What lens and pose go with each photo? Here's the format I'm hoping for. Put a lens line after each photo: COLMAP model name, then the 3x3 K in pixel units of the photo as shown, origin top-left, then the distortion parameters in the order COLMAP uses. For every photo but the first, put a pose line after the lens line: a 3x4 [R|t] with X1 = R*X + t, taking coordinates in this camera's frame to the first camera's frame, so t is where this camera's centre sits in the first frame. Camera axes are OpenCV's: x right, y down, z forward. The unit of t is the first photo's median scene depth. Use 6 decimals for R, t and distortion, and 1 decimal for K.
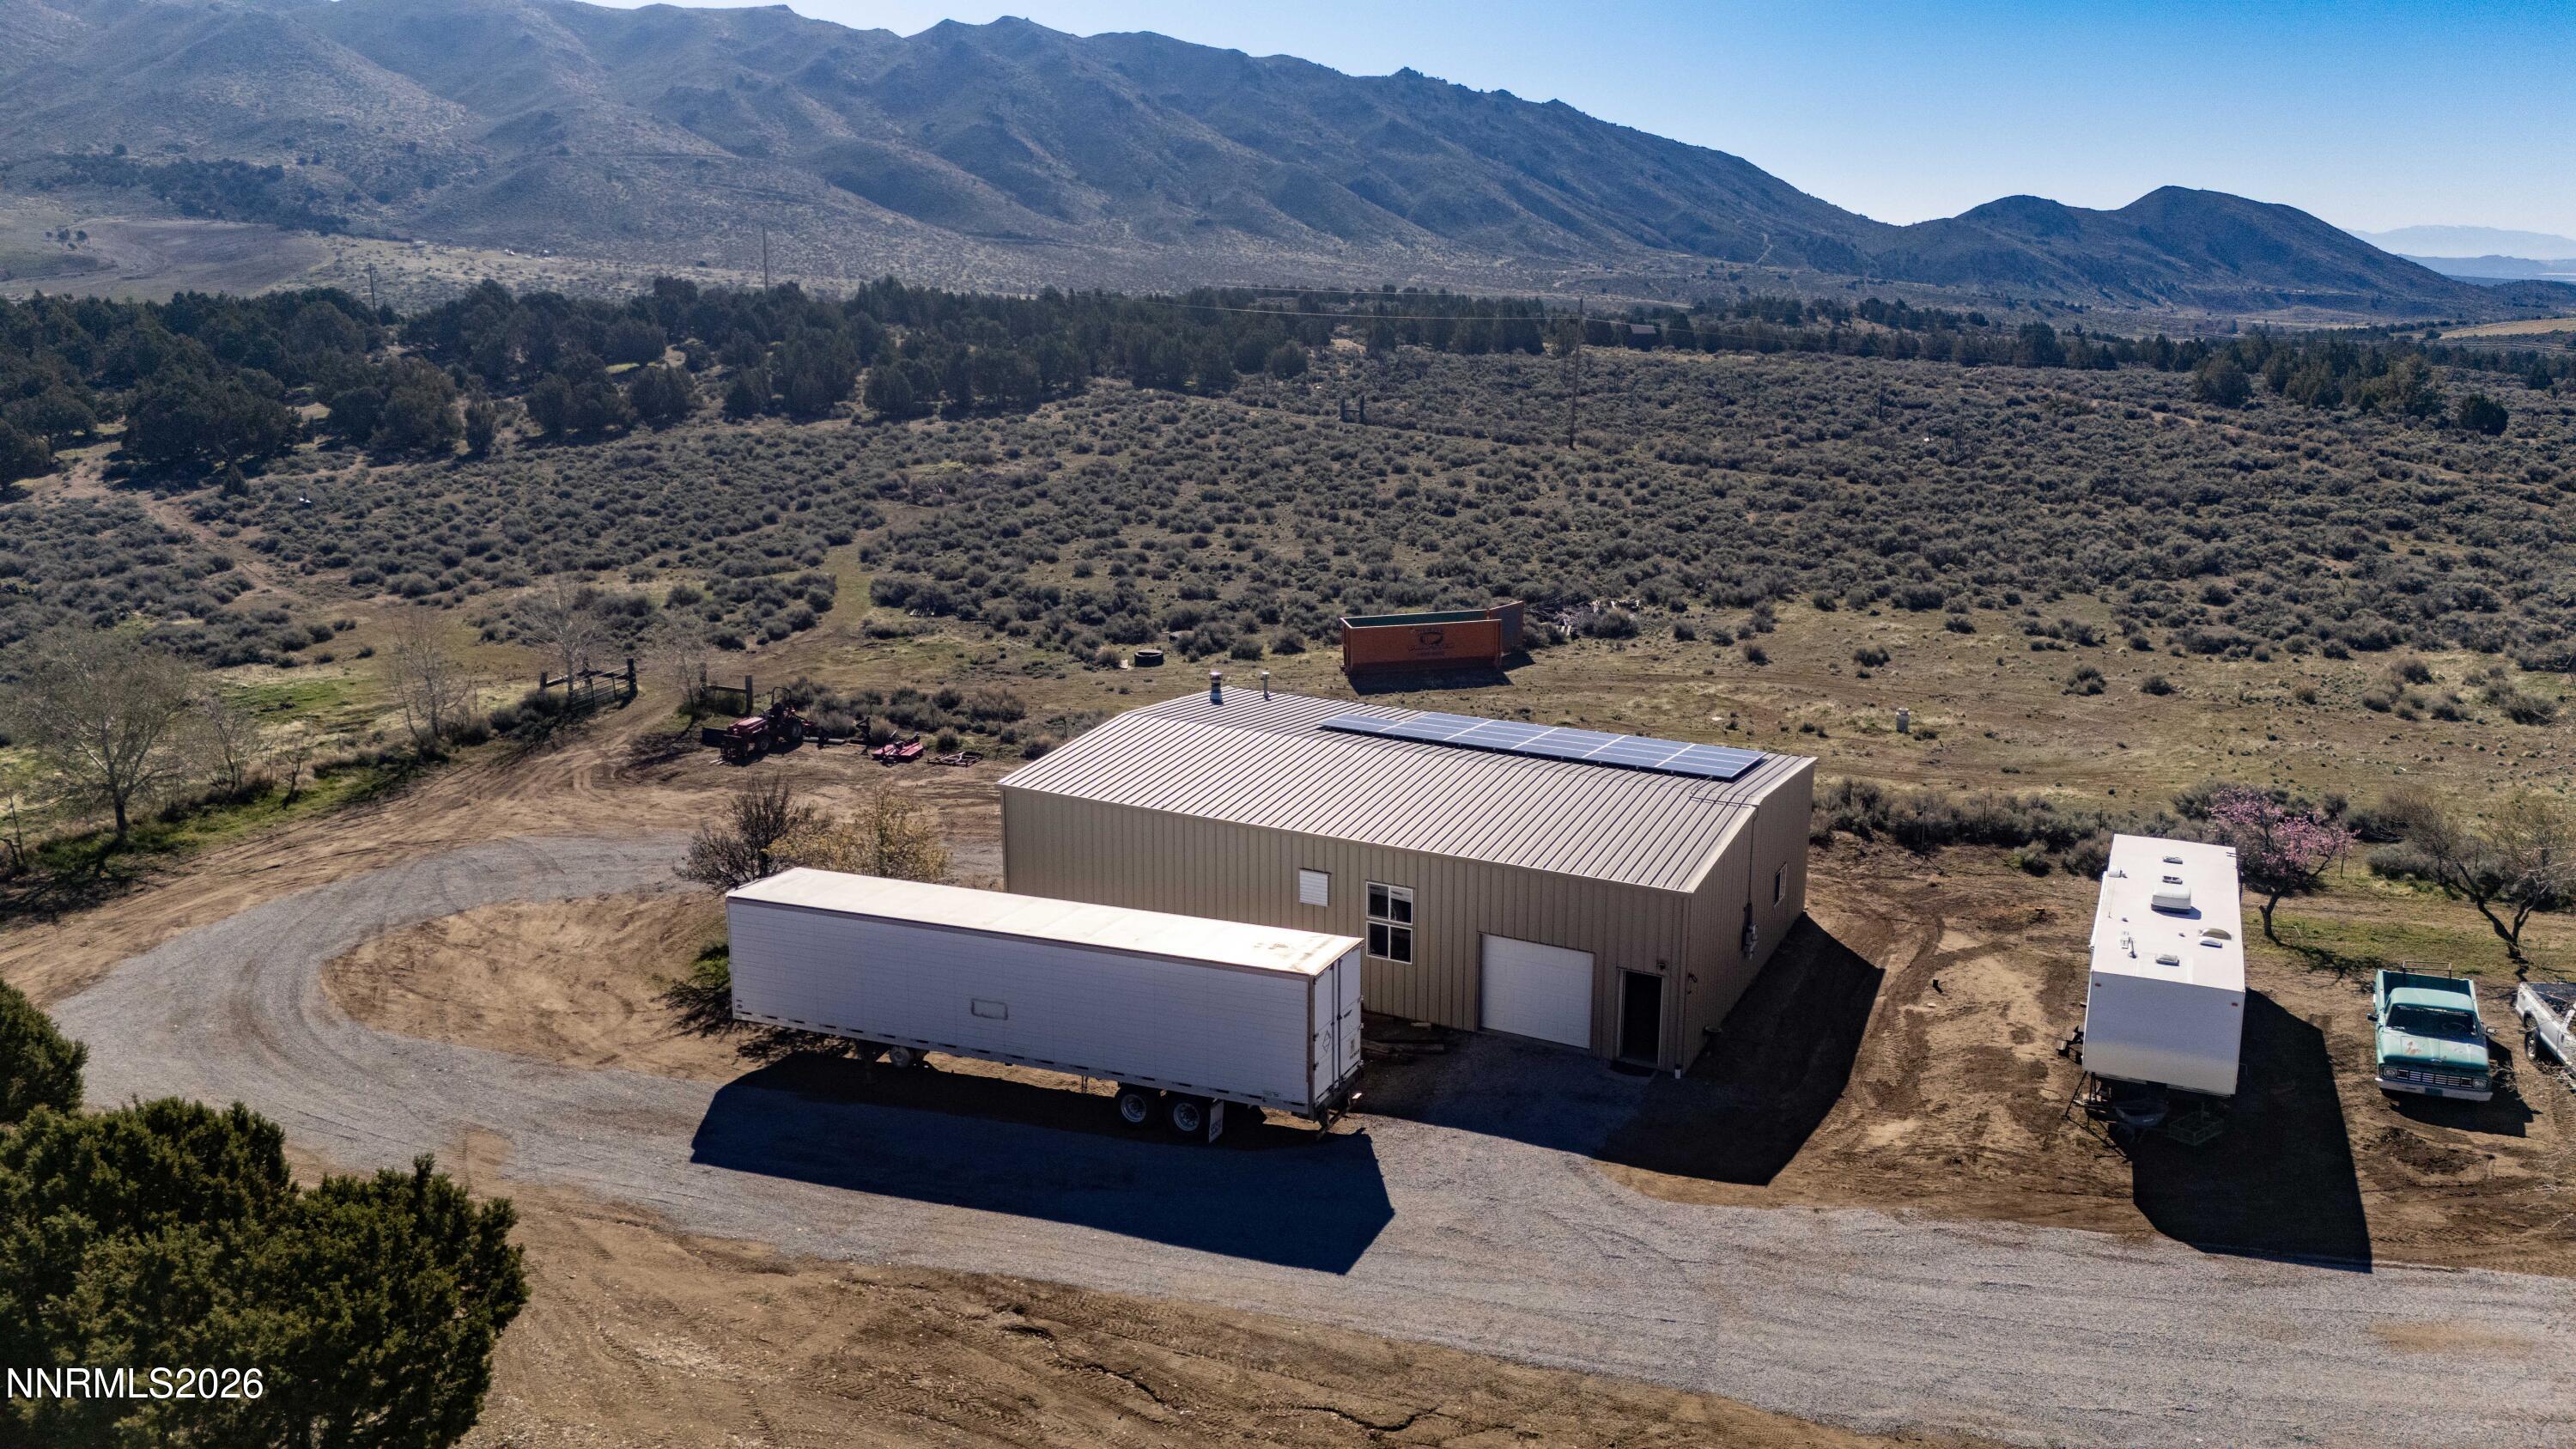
lens RADIAL K [[1883.9, 0, 1286.6], [0, 1883.9, 718.9], [0, 0, 1]] dist [0.094813, -0.105497]
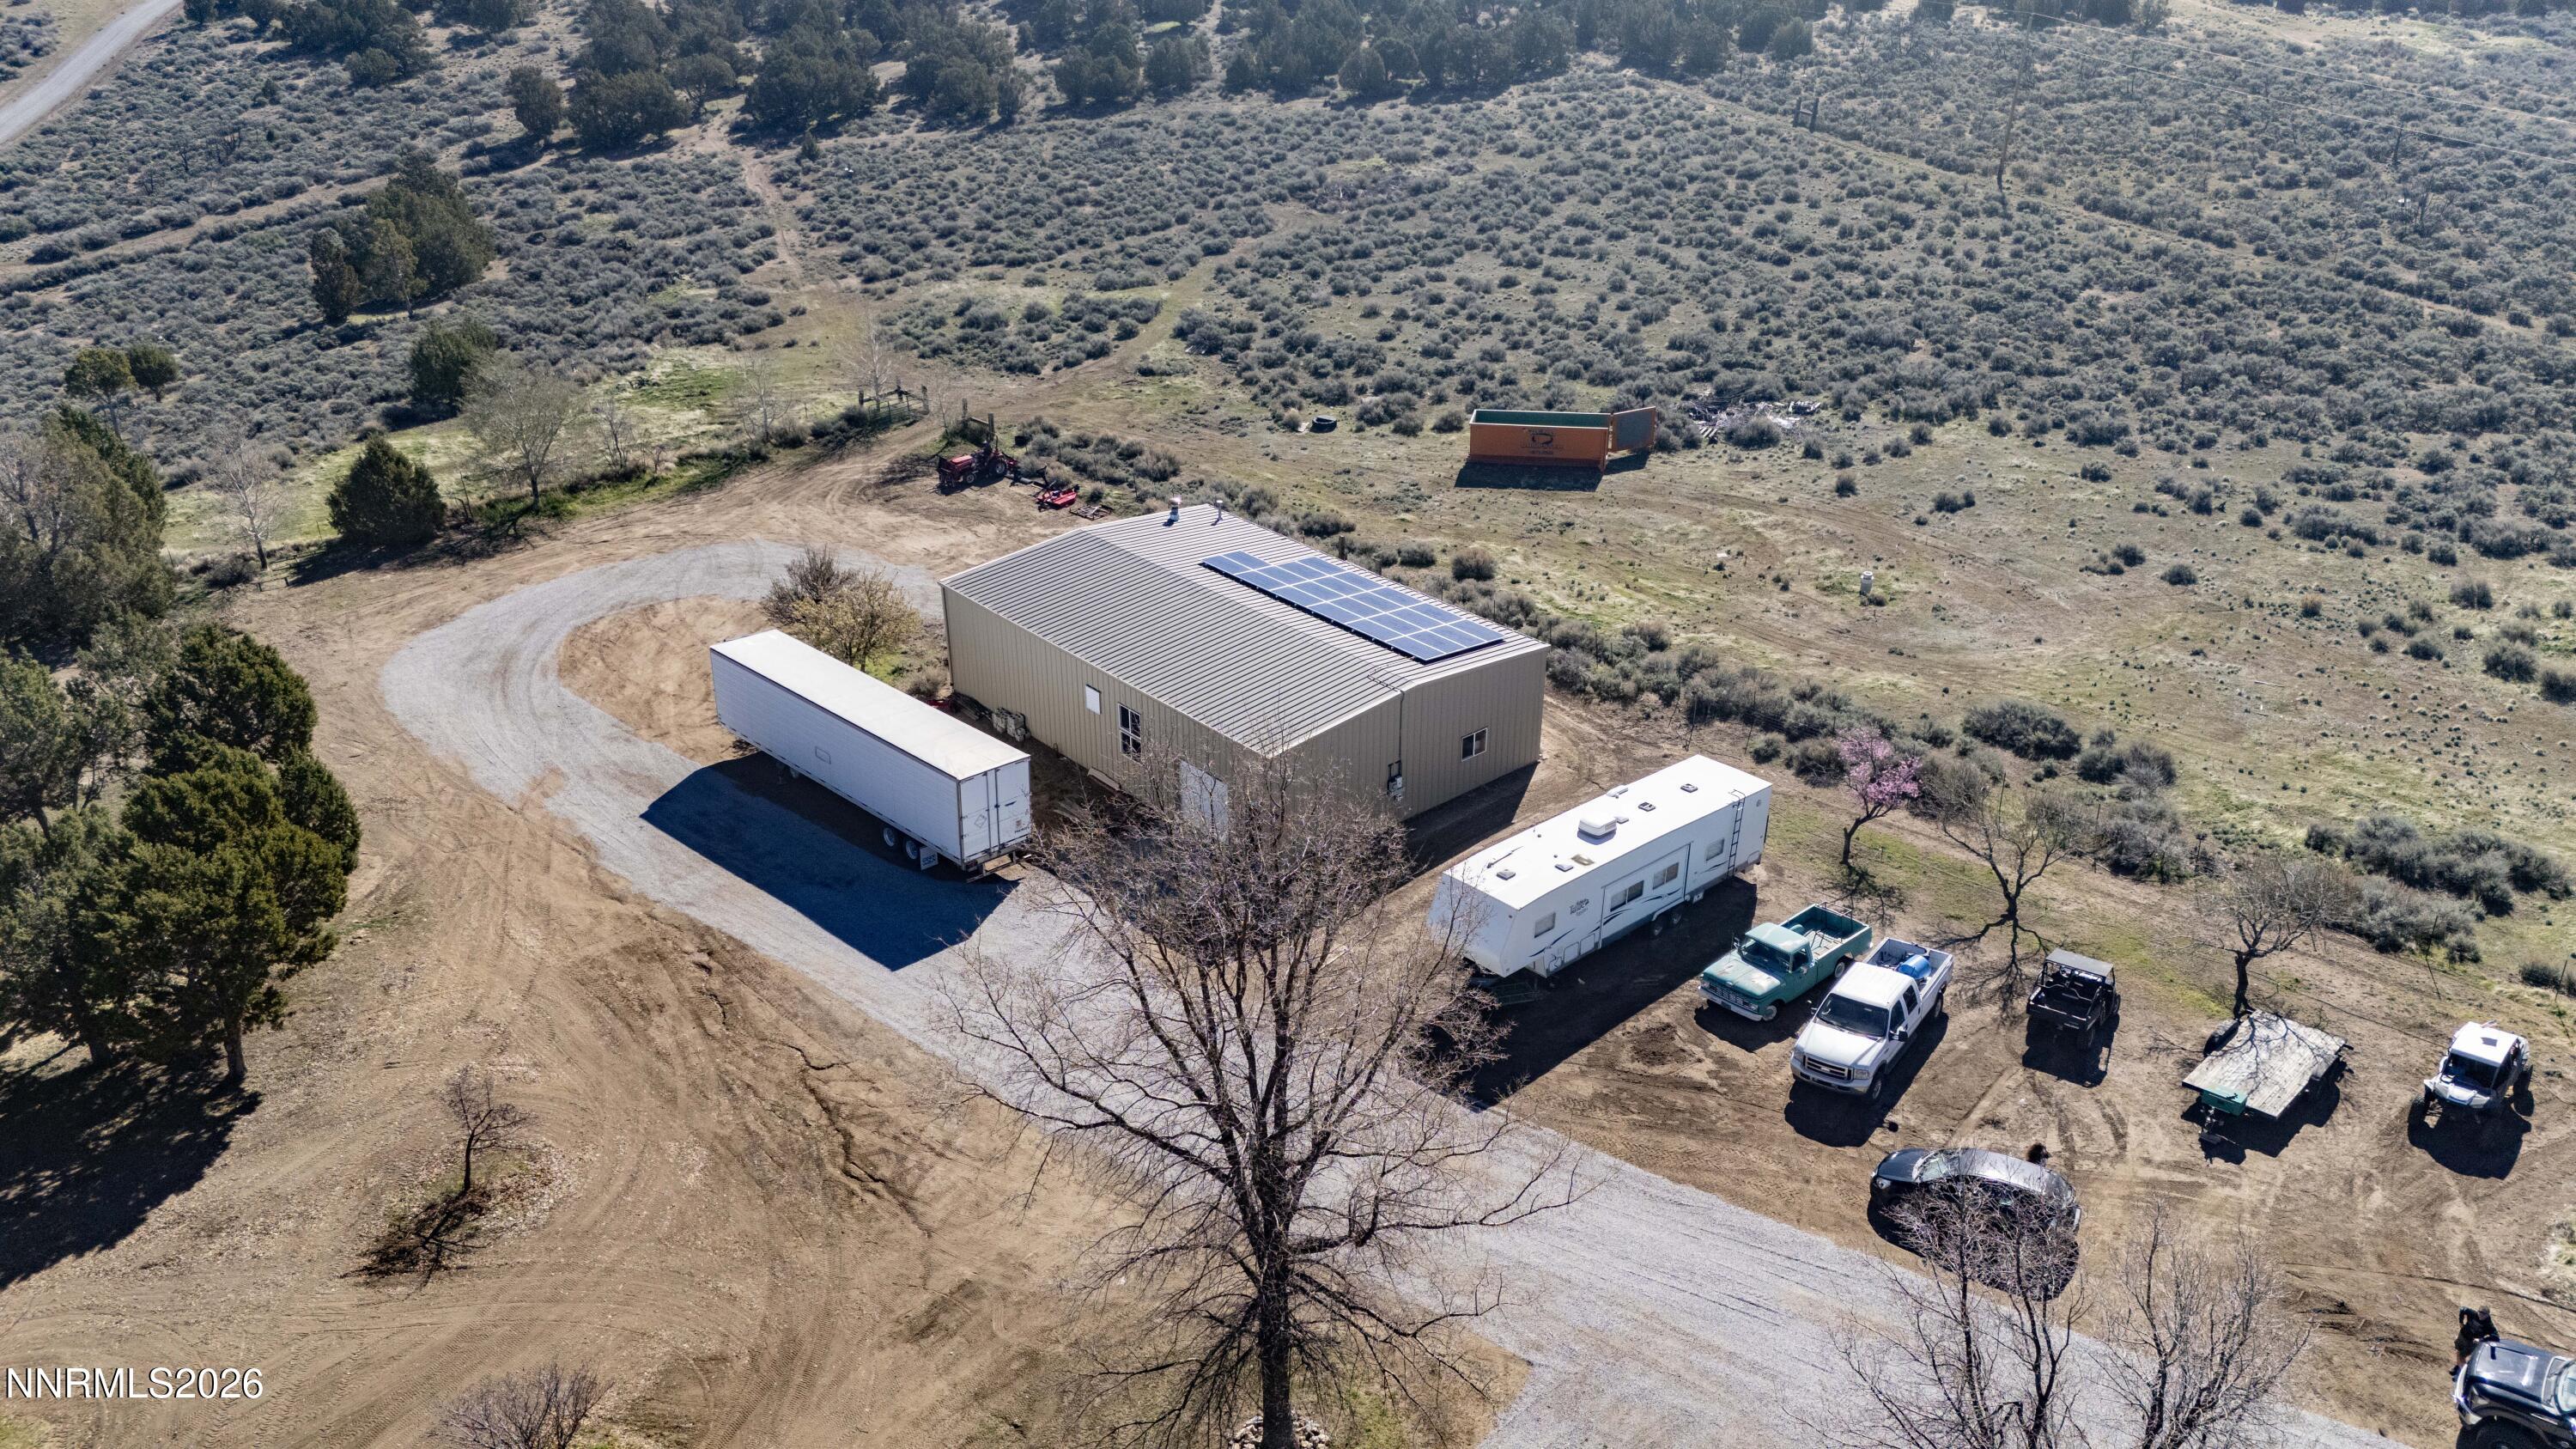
lens RADIAL K [[1883.9, 0, 1286.6], [0, 1883.9, 718.9], [0, 0, 1]] dist [0.094813, -0.105497]
pose [[0.928869, 0.163072, -0.332580, 0.247527], [-0.088635, 0.969644, 0.227890, -0.091006], [0.359647, -0.182202, 0.915127, -0.088157]]
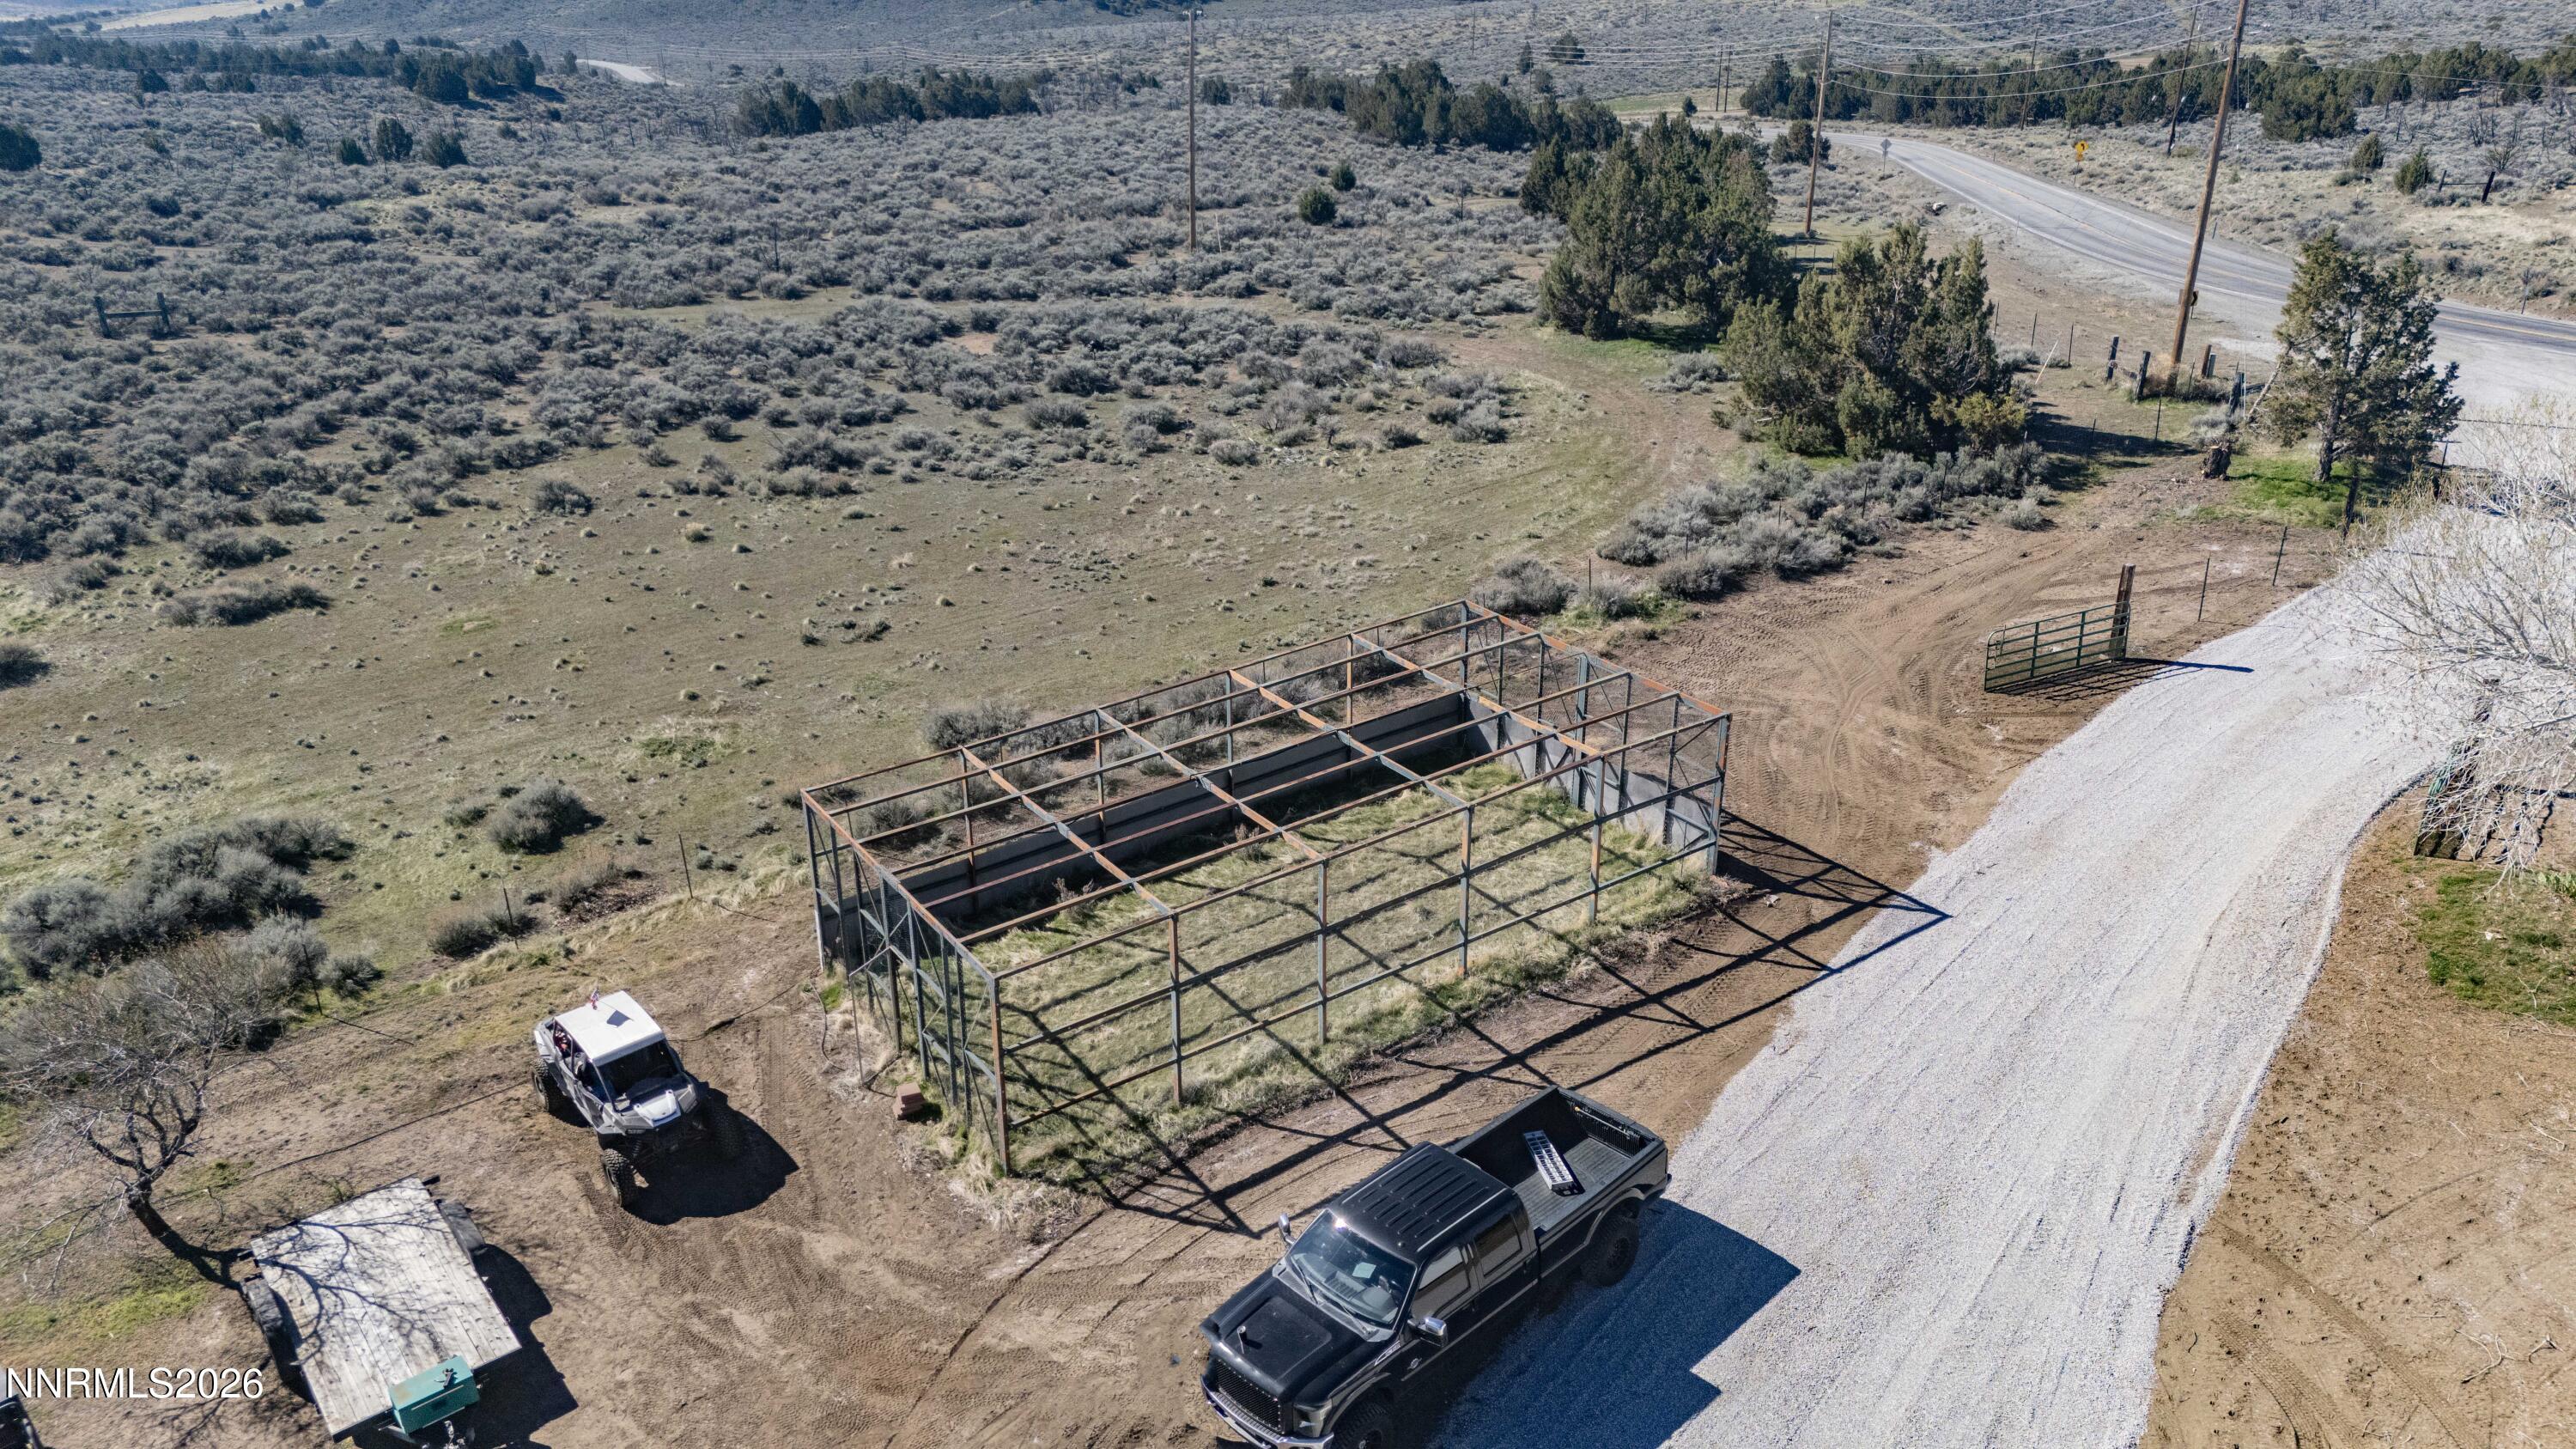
lens RADIAL K [[1891.9, 0, 1287.8], [0, 1891.9, 710.6], [0, 0, 1]] dist [0.066960, -0.060864]
pose [[0.498219, -0.331776, 0.801063, 0.218674], [0.212453, 0.942443, 0.258196, -0.037938], [-0.840620, 0.041550, 0.540030, 0.153223]]
